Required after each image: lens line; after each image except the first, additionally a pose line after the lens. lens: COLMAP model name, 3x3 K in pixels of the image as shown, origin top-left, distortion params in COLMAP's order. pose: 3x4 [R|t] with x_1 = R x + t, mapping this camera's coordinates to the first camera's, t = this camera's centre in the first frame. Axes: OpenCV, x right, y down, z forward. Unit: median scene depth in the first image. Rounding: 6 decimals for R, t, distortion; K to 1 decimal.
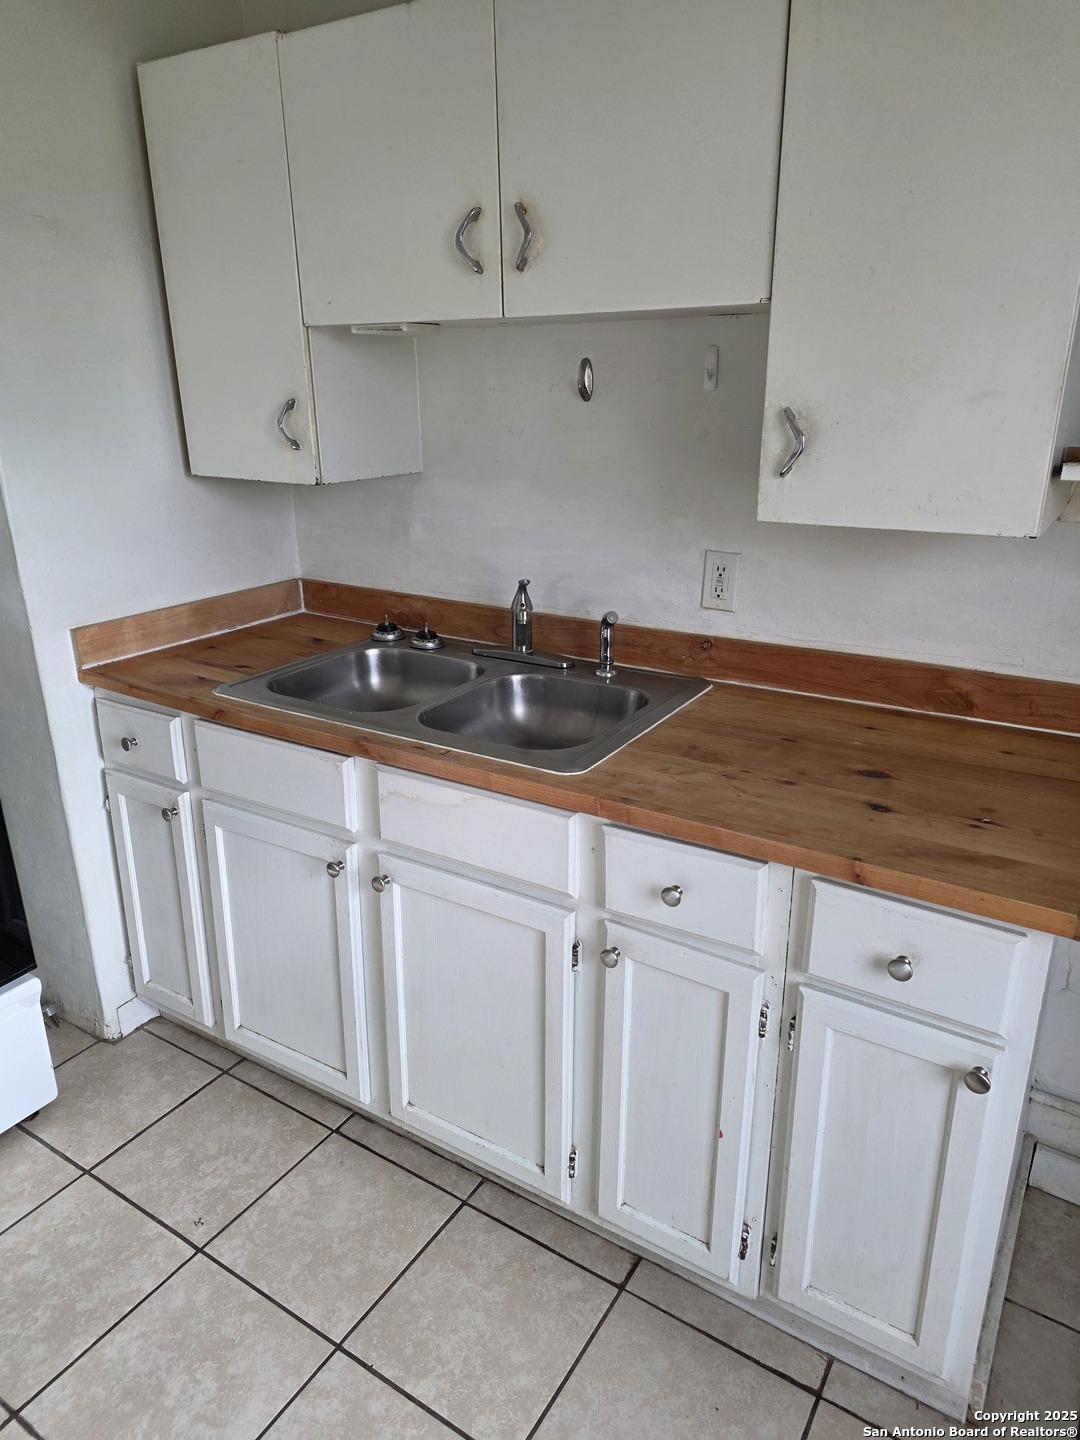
lens RADIAL K [[953.4, 0, 540.0], [0, 953.4, 720.0], [0, 0, 1]] dist [0.025248, -0.004982]
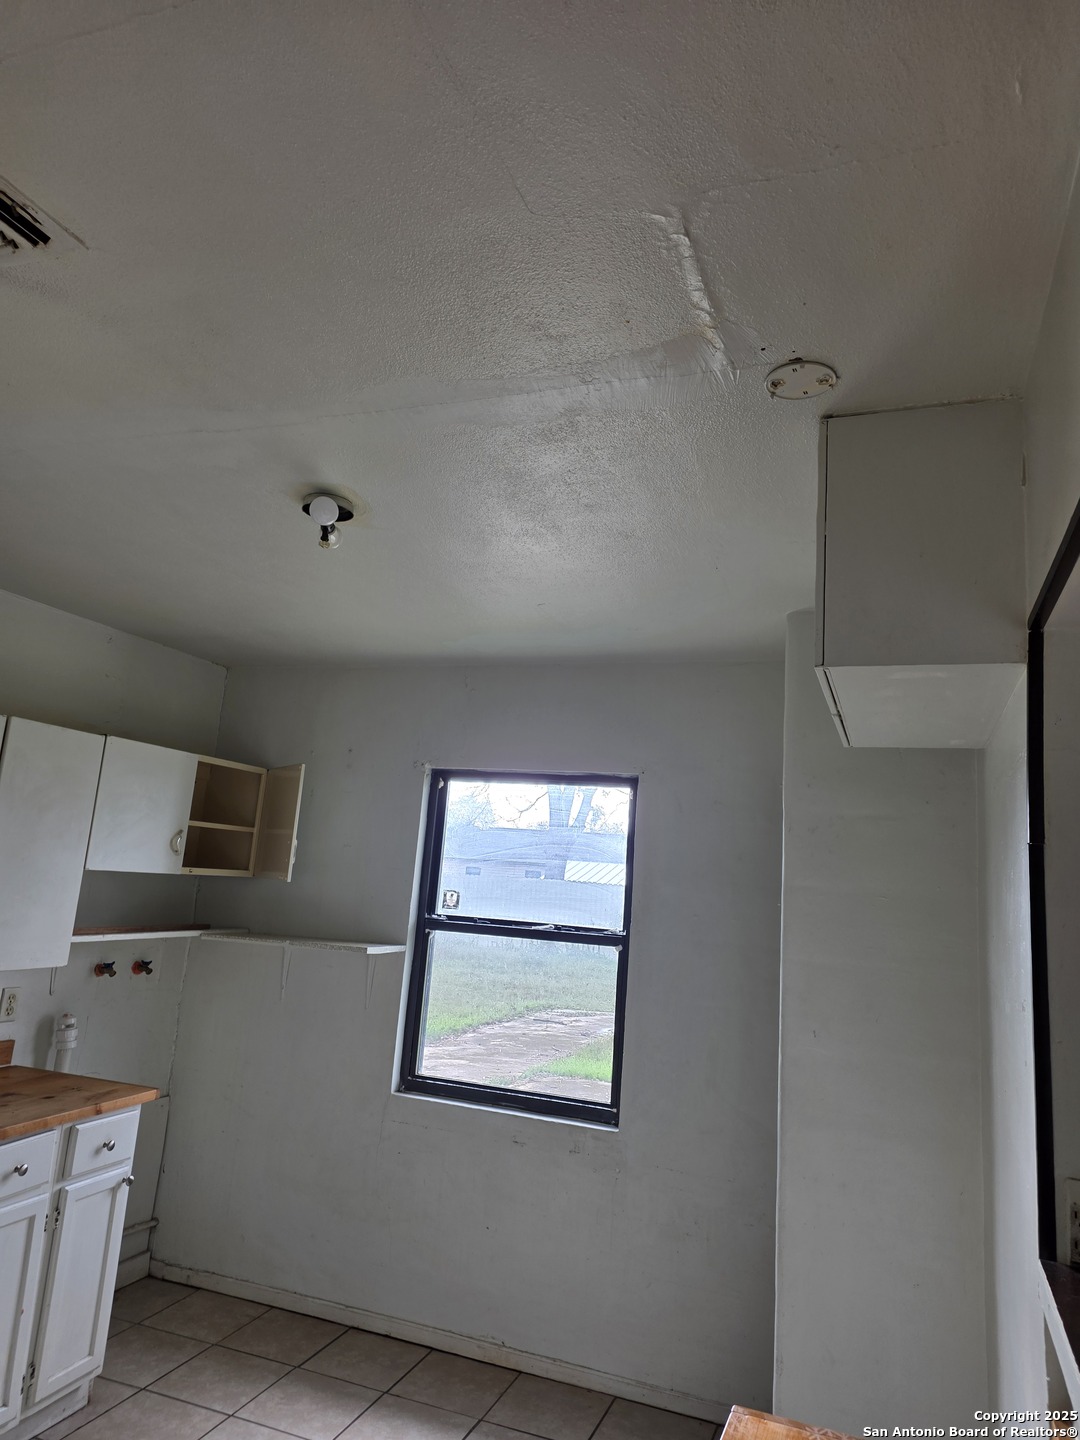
lens RADIAL K [[967.0, 0, 562.7], [0, 967.0, 689.7], [0, 0, 1]] dist [0.031493, -0.012628]
pose [[-0.221309, 0.182859, 0.957907, -1.670639], [0.268092, 0.955825, -0.120523, -0.161319], [-0.937630, 0.230134, -0.260555, 0.205113]]
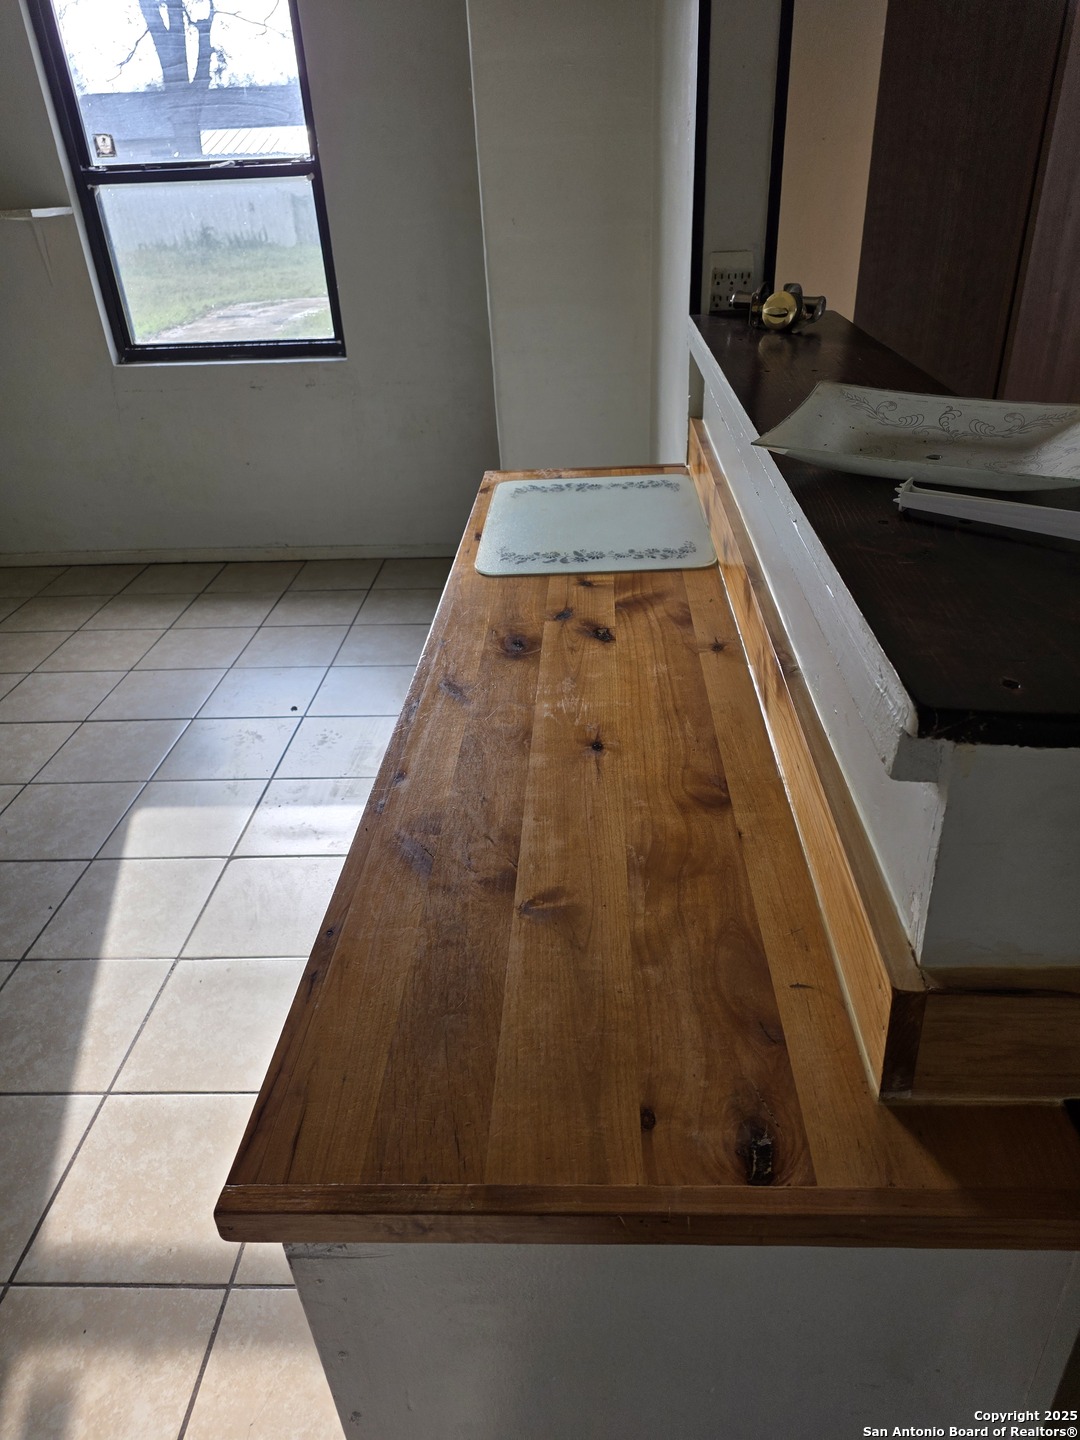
lens RADIAL K [[969.0, 0, 582.2], [0, 969.0, 720.7], [0, 0, 1]] dist [-0.001054, -0.003477]
pose [[-0.527142, -0.408112, 0.745363, -1.844312], [0.322785, 0.715223, 0.619892, -0.105200], [-0.786086, 0.567363, -0.245291, 0.360830]]
